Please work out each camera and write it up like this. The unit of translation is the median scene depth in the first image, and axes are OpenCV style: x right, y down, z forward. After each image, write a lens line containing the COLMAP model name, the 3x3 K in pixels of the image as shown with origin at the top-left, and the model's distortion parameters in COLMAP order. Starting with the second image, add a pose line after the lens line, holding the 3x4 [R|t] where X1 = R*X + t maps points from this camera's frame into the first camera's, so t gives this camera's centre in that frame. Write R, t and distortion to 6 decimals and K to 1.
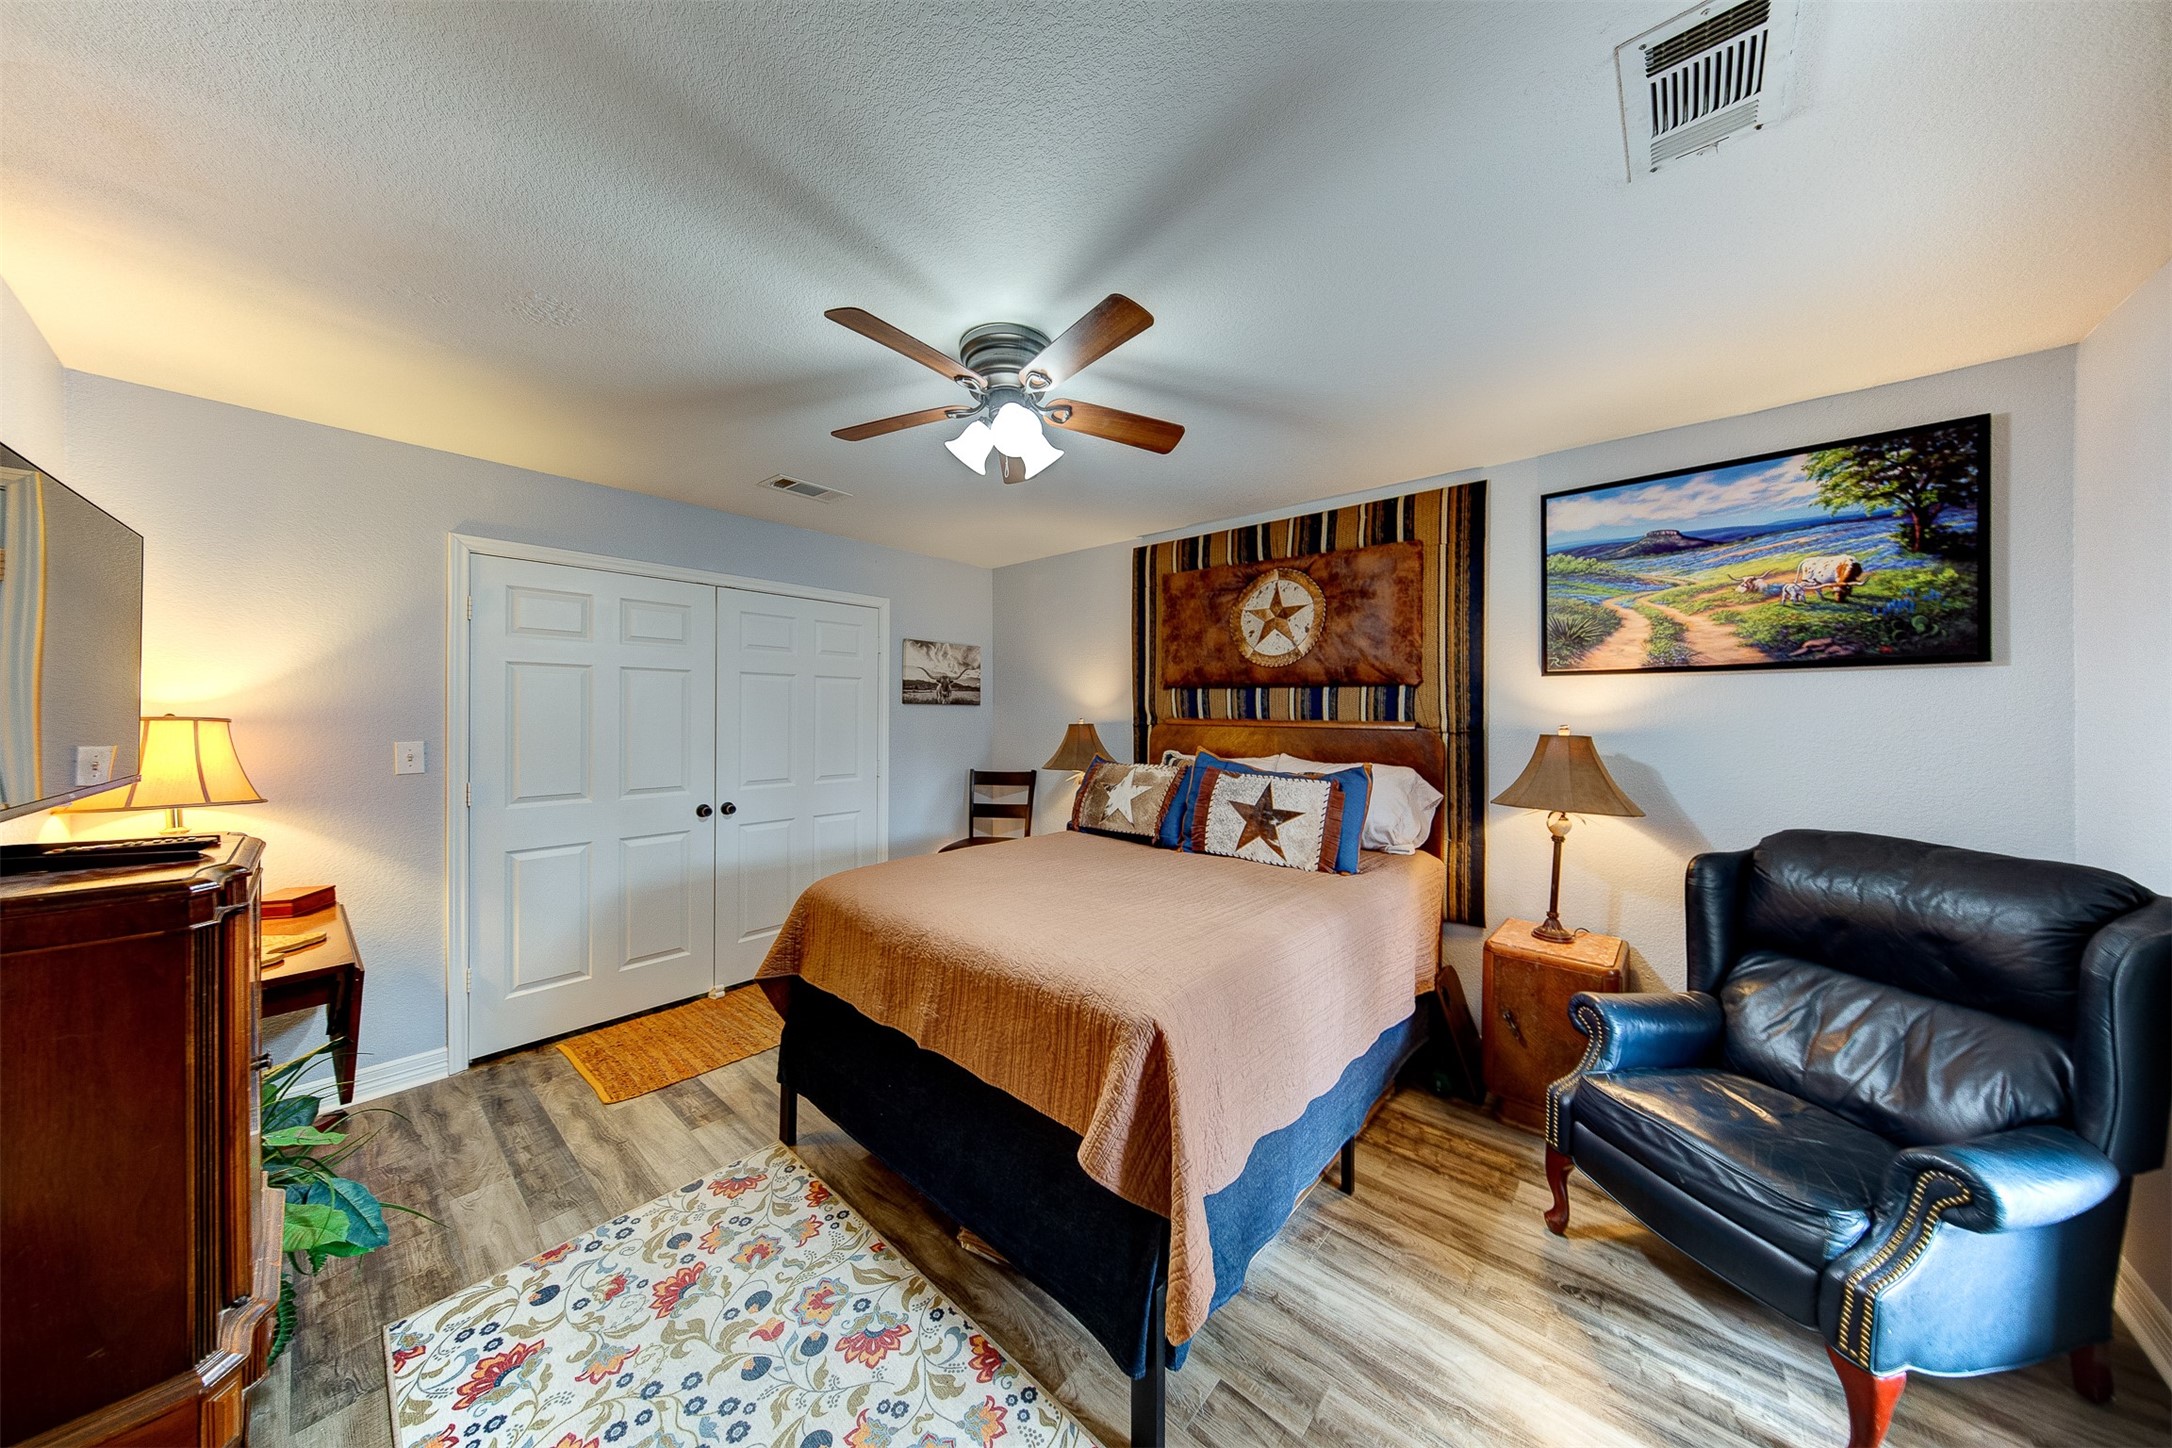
lens RADIAL K [[688.7, 0, 1086.0], [0, 688.7, 724.0], [0, 0, 1]] dist [0.000563, -0.000021]
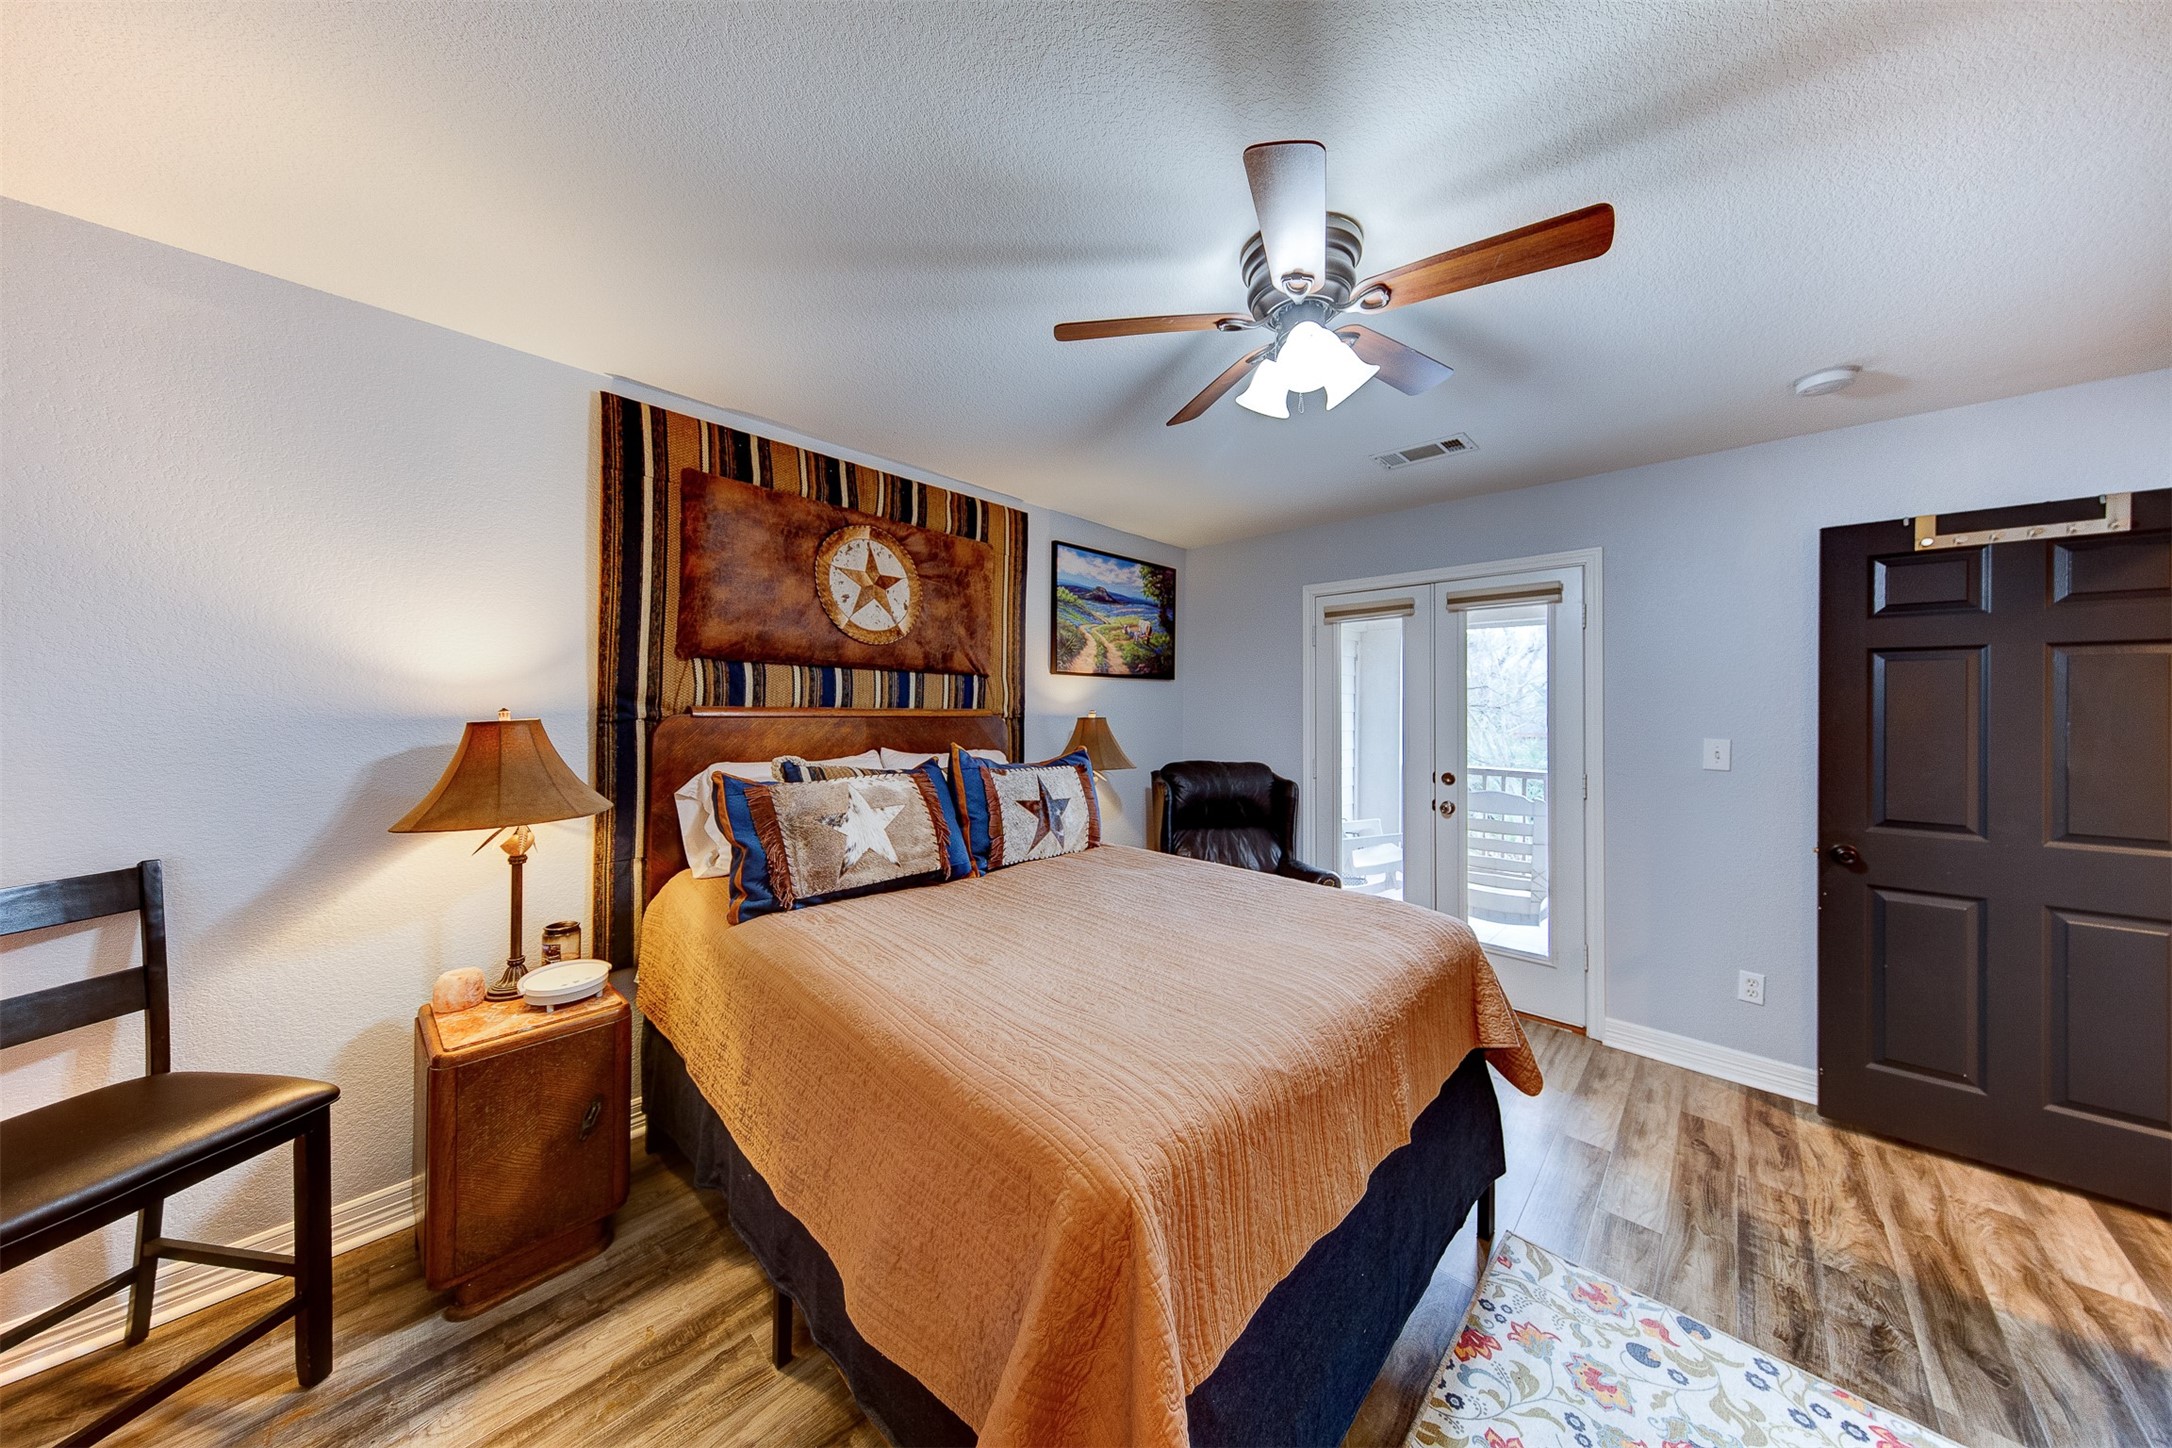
lens RADIAL K [[686.8, 0, 1084.6], [0, 686.8, 711.5], [0, 0, 1]] dist [0.007362, -0.000001]
pose [[0.035615, -0.014732, 0.999257, -0.687046], [0.003651, 0.999887, 0.014611, -0.016596], [-0.999359, 0.003128, 0.035665, 0.899999]]
